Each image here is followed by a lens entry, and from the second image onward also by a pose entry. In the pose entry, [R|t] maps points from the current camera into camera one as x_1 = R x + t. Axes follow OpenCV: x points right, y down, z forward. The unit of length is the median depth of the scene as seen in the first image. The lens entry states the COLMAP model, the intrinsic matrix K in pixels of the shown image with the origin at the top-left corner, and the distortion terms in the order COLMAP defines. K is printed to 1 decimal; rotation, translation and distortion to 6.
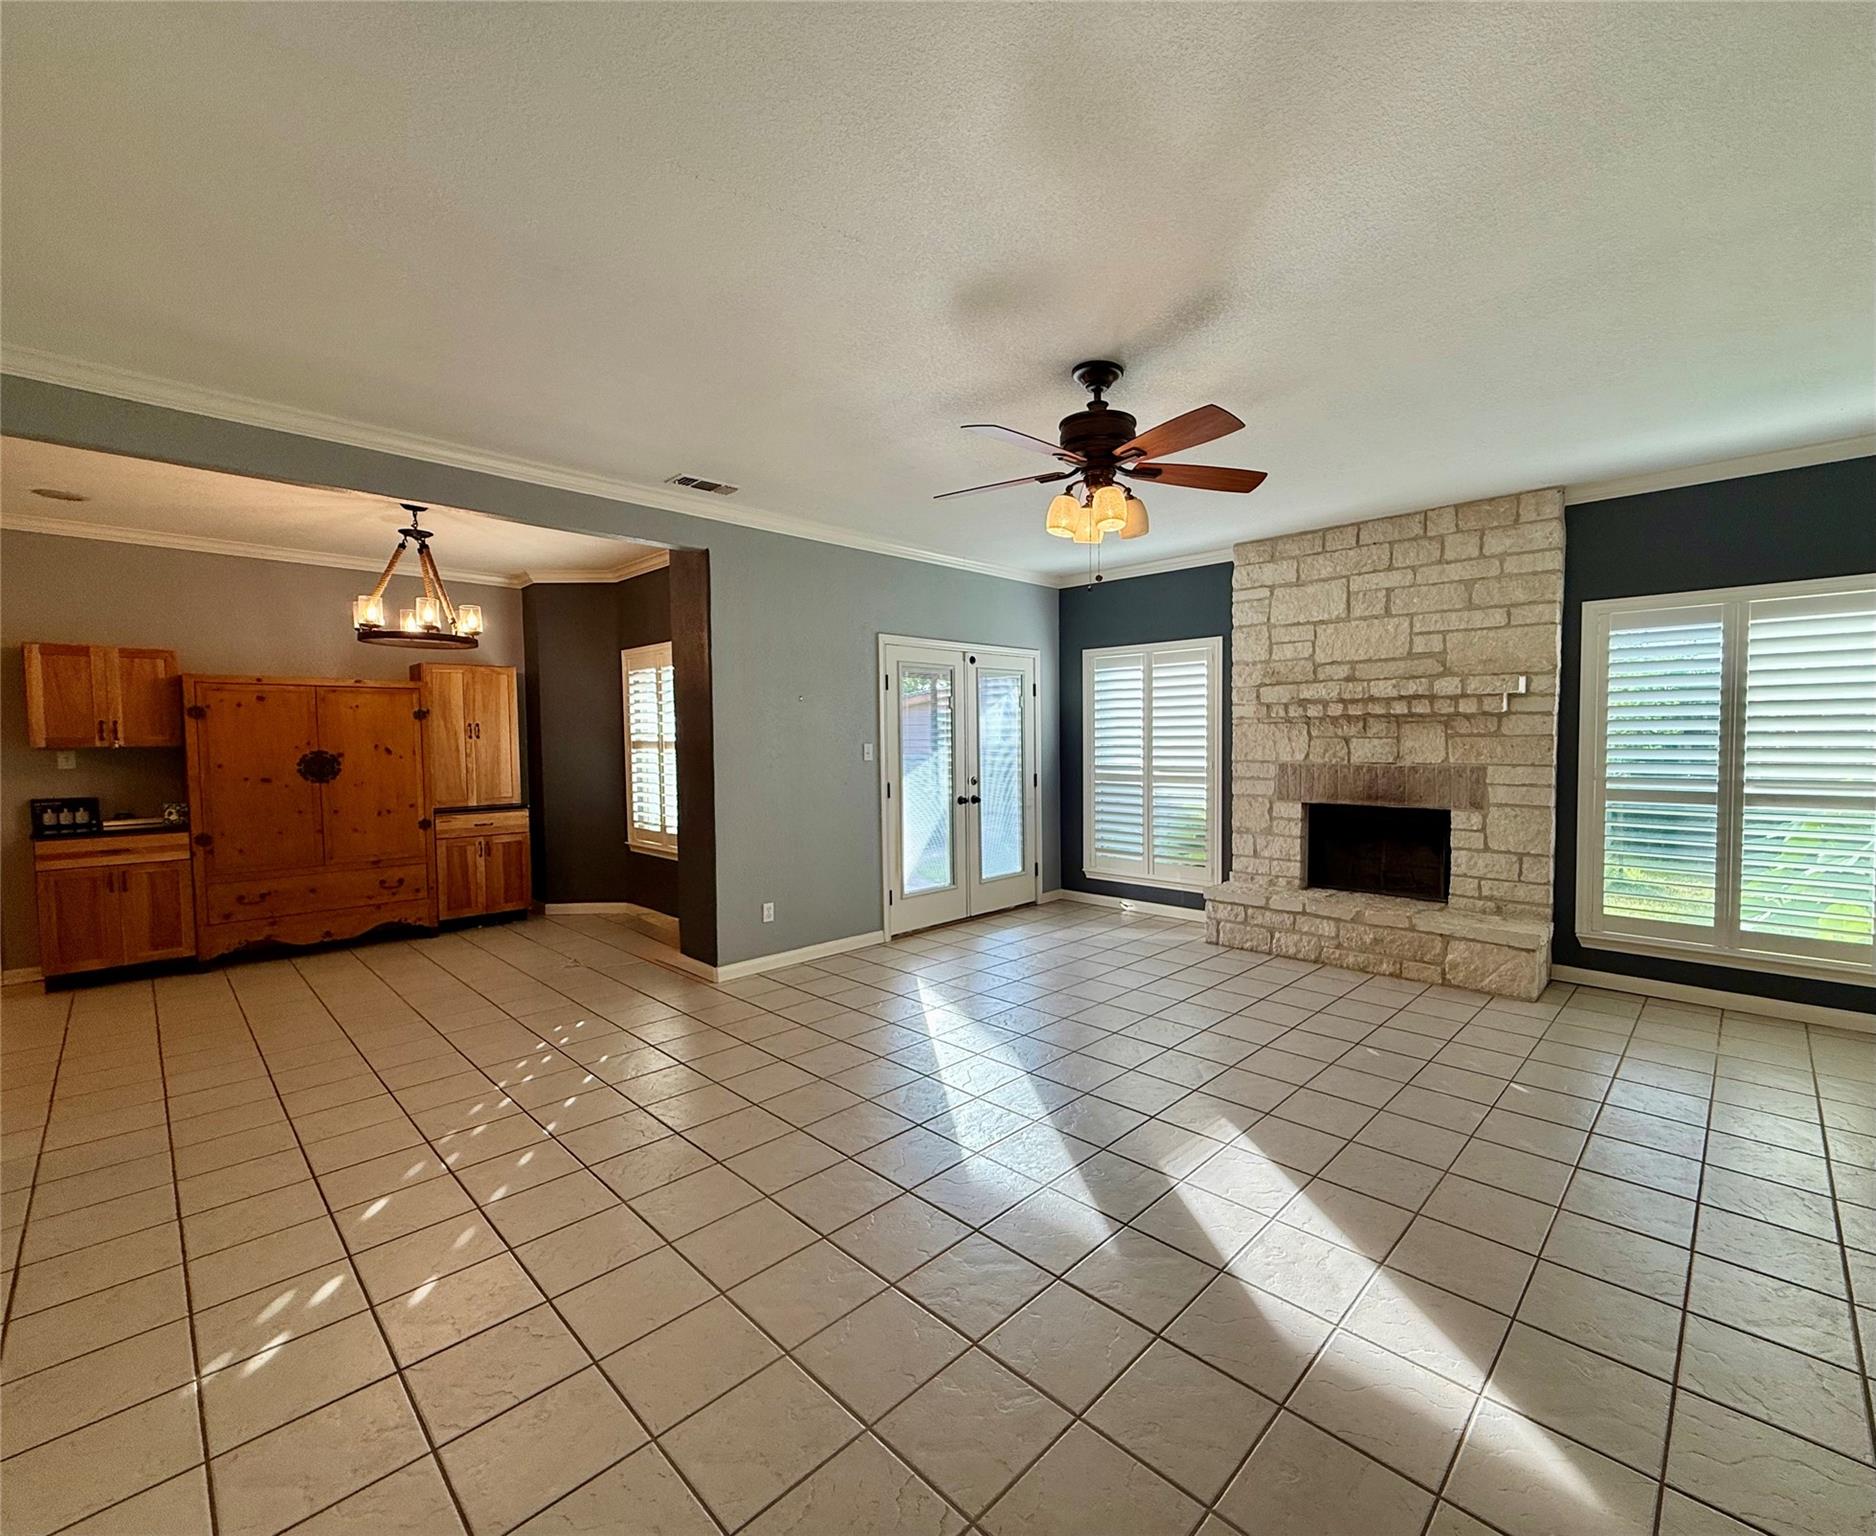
lens RADIAL K [[899.8, 0, 938.0], [0, 899.8, 768.0], [0, 0, 1]] dist [-0.018640, -0.000736]
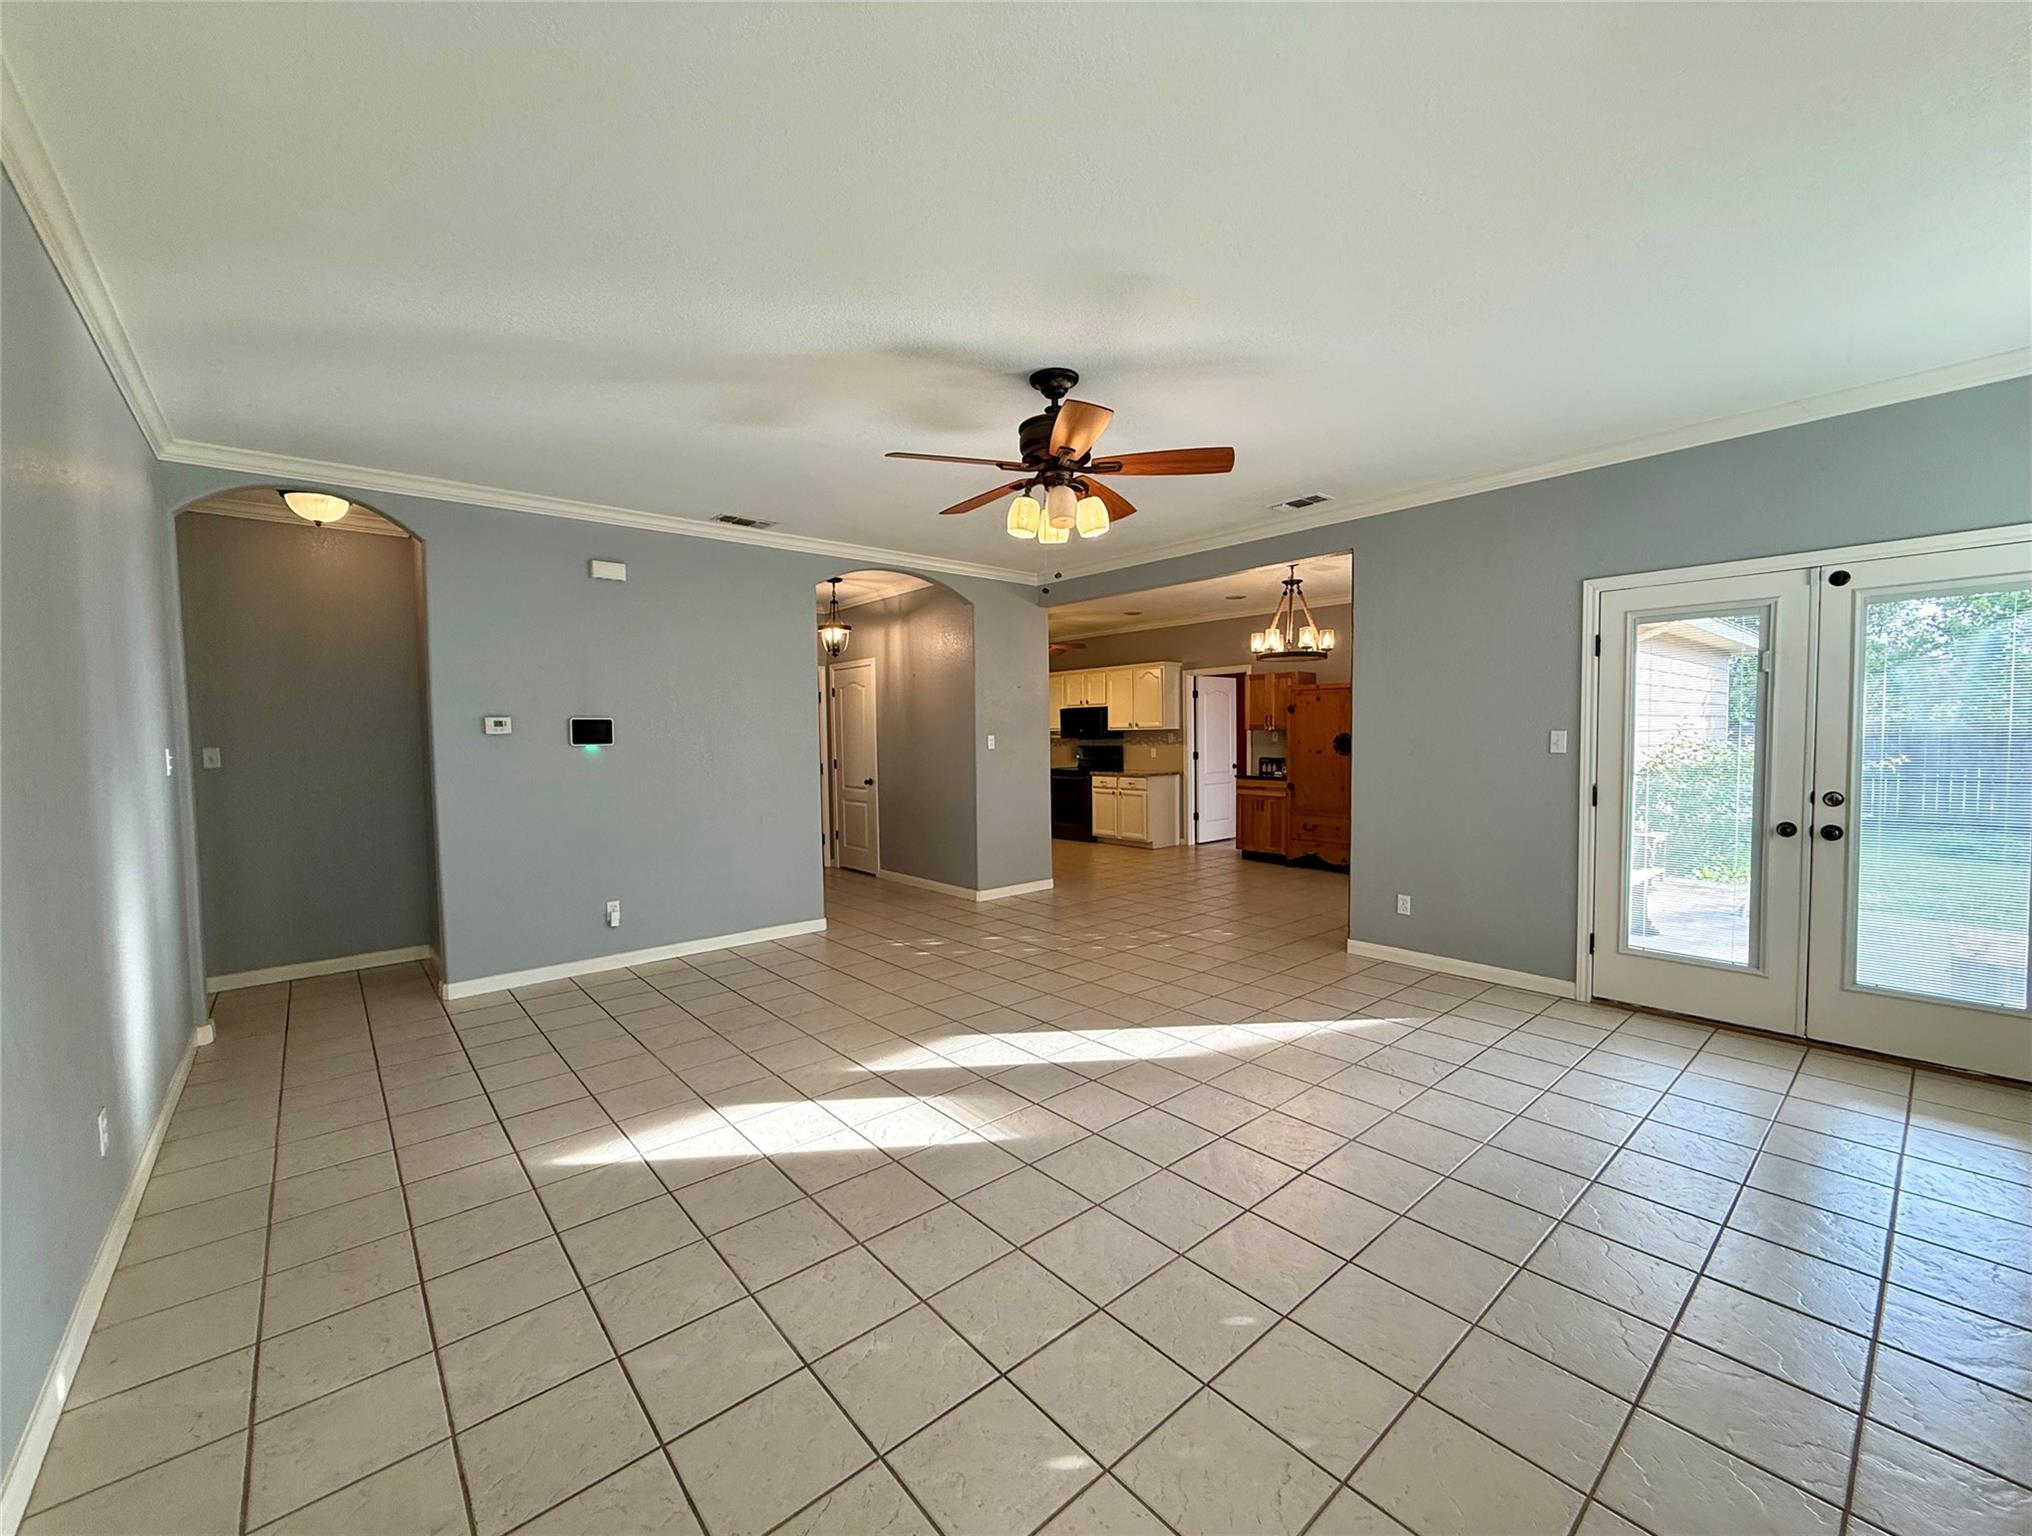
lens RADIAL K [[815.4, 0, 1016.0], [0, 815.4, 768.0], [0, 0, 1]] dist [0.001808, 0.000056]
pose [[-0.128016, 0.052926, -0.990359, 0.730414], [-0.017986, 0.998287, 0.055674, -0.028354], [0.991609, 0.024940, -0.126845, 0.691763]]
